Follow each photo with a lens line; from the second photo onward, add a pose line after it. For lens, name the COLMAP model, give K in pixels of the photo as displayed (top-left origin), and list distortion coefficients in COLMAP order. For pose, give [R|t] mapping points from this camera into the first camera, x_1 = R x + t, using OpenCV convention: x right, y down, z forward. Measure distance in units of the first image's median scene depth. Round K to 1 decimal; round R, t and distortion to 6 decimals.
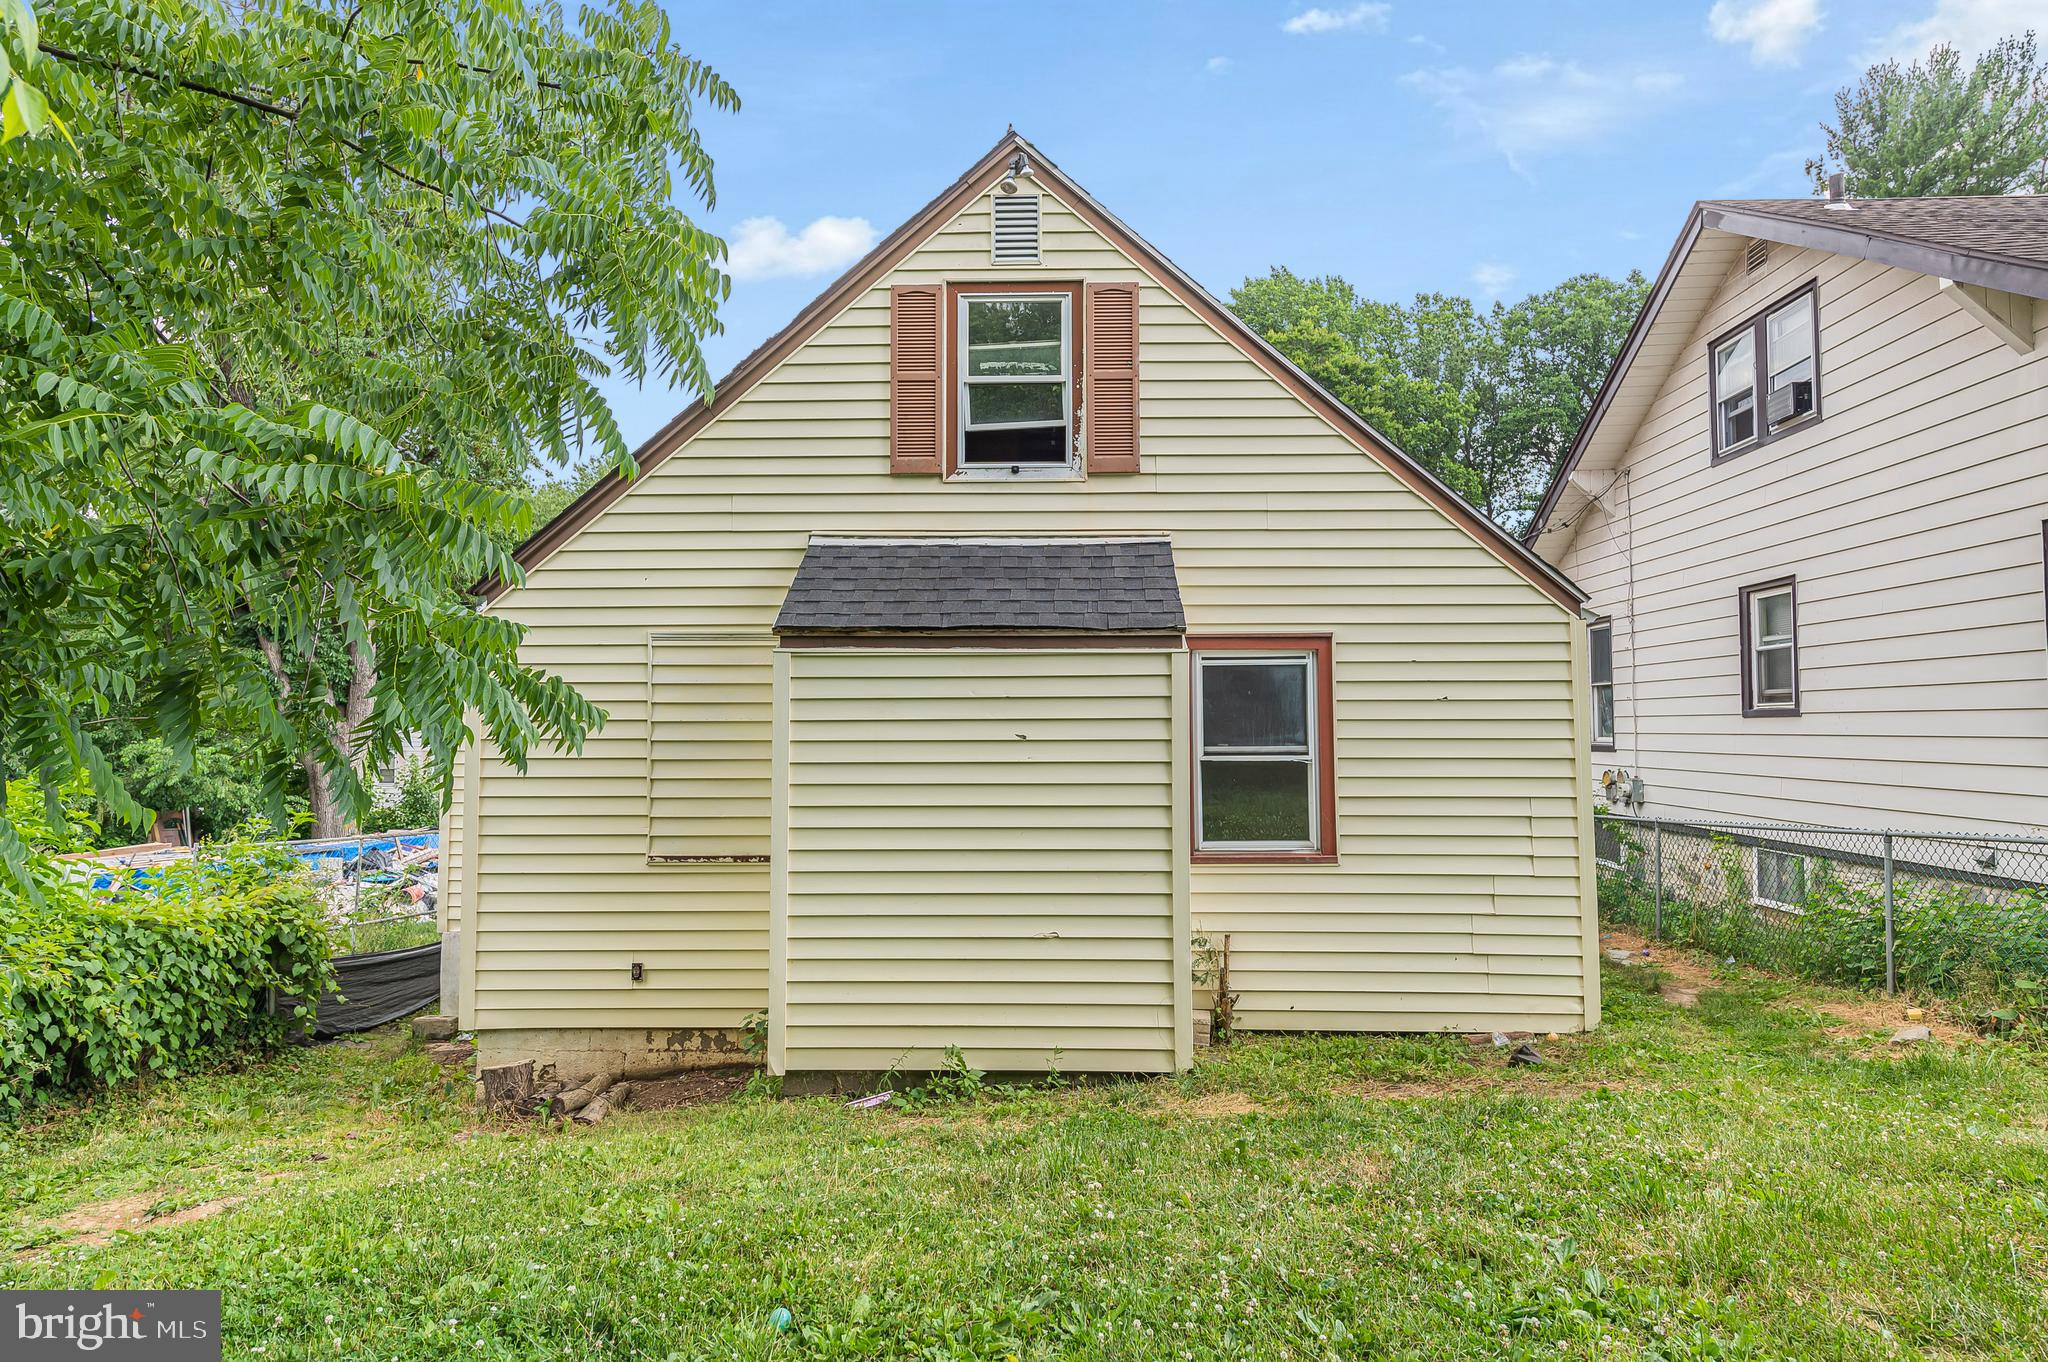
lens RADIAL K [[1133.5, 0, 1028.0], [0, 1133.5, 647.5], [0, 0, 1]] dist [0.025549, -0.000279]
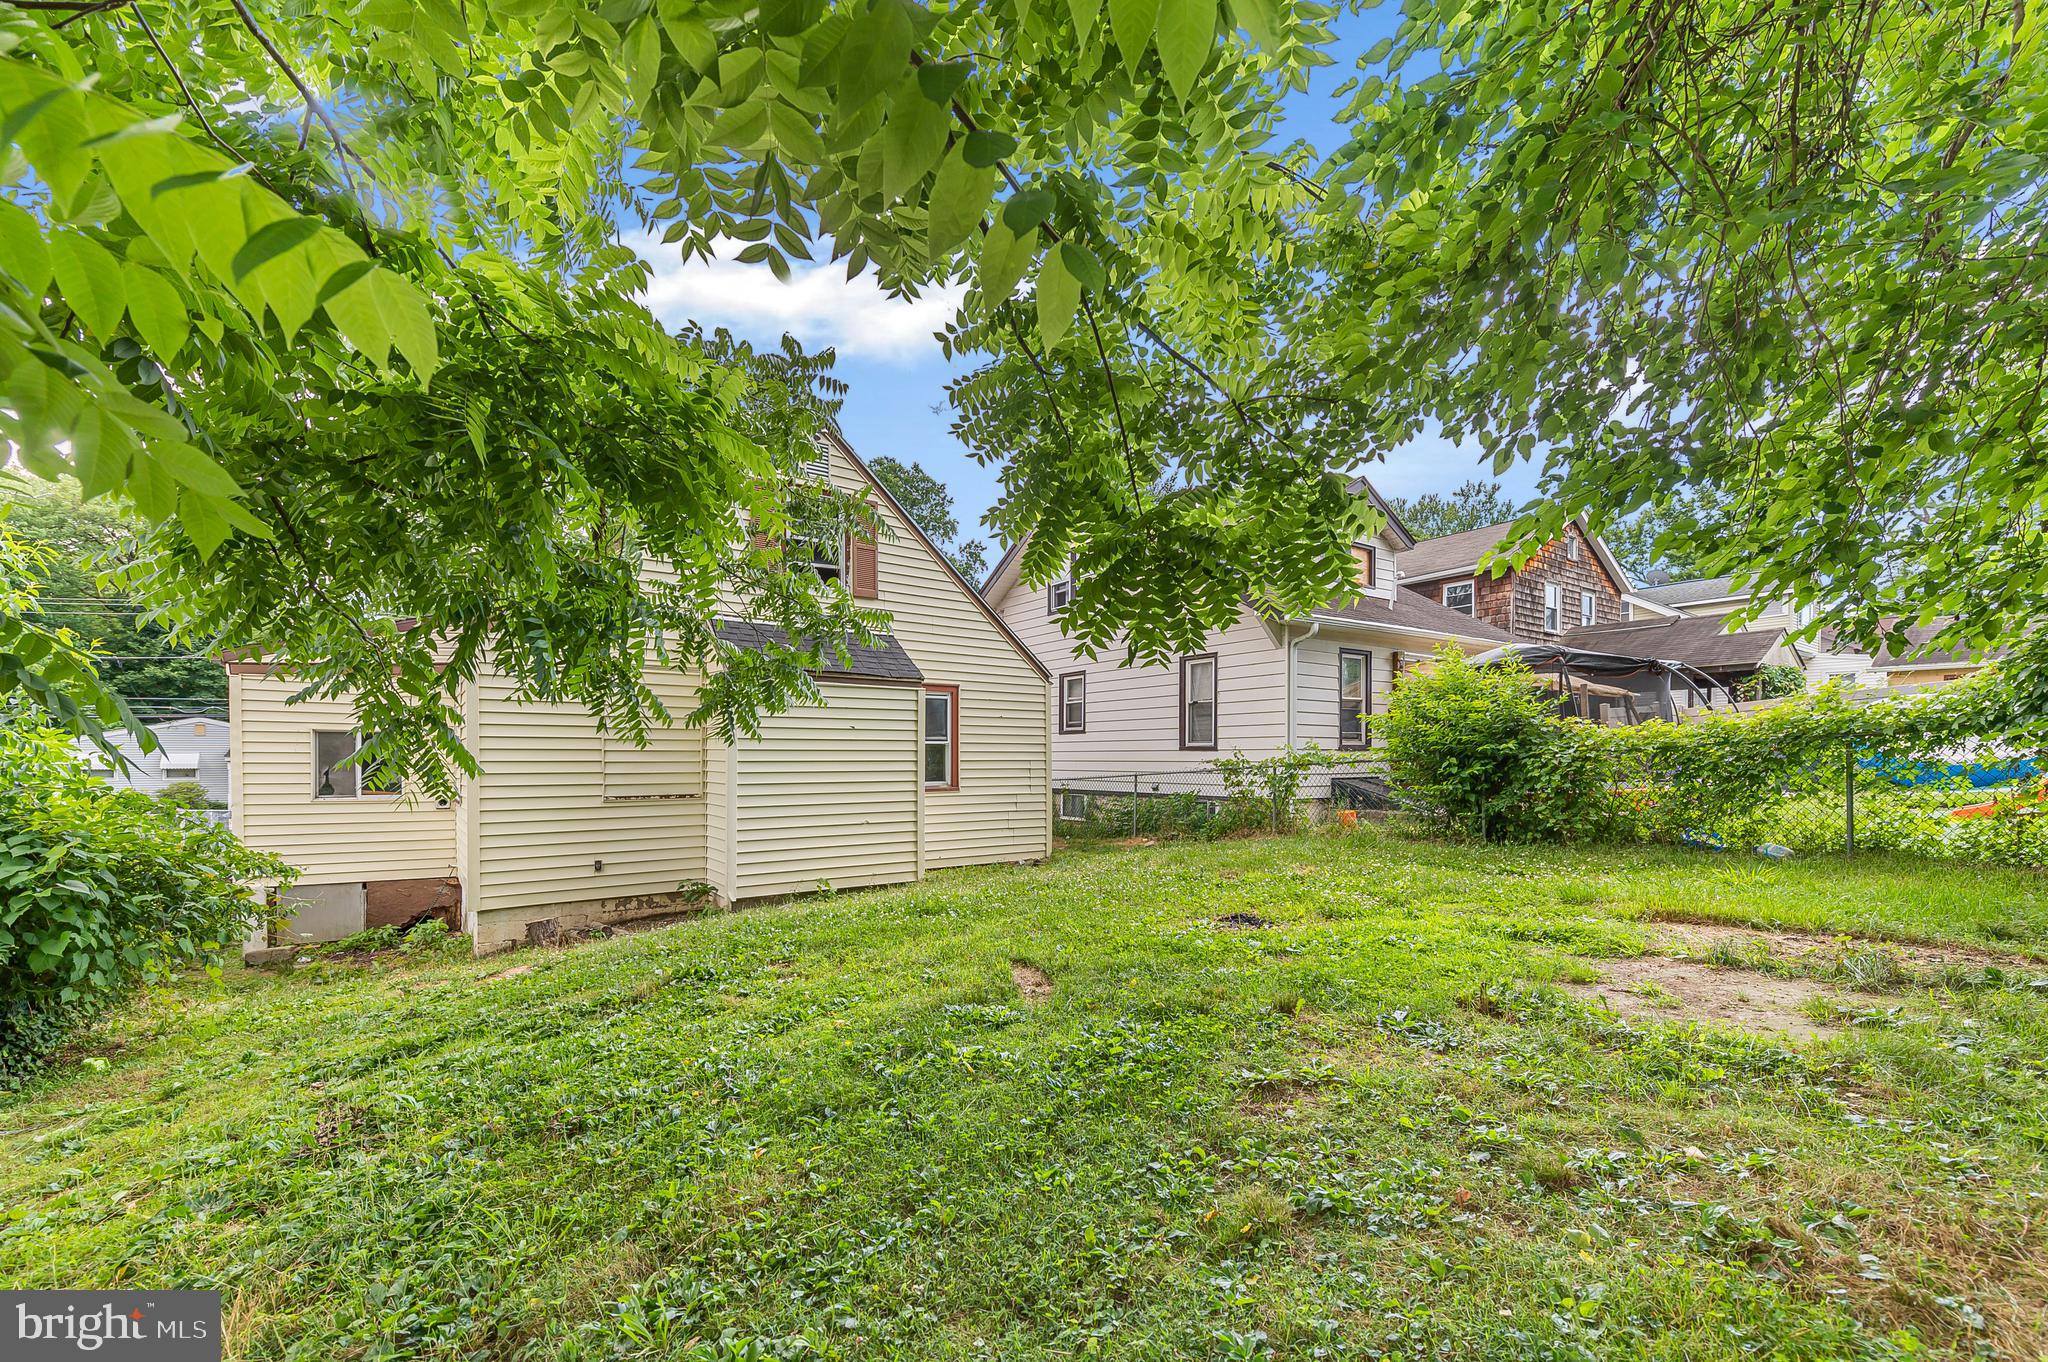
lens RADIAL K [[862.1, 0, 1023.3], [0, 862.1, 732.9], [0, 0, 1]] dist [0.011984, -0.000100]
pose [[0.793393, 0.020234, 0.608373, -0.622677], [-0.043509, 0.998776, 0.023522, 0.034218], [-0.607152, -0.045132, 0.793303, -0.370742]]
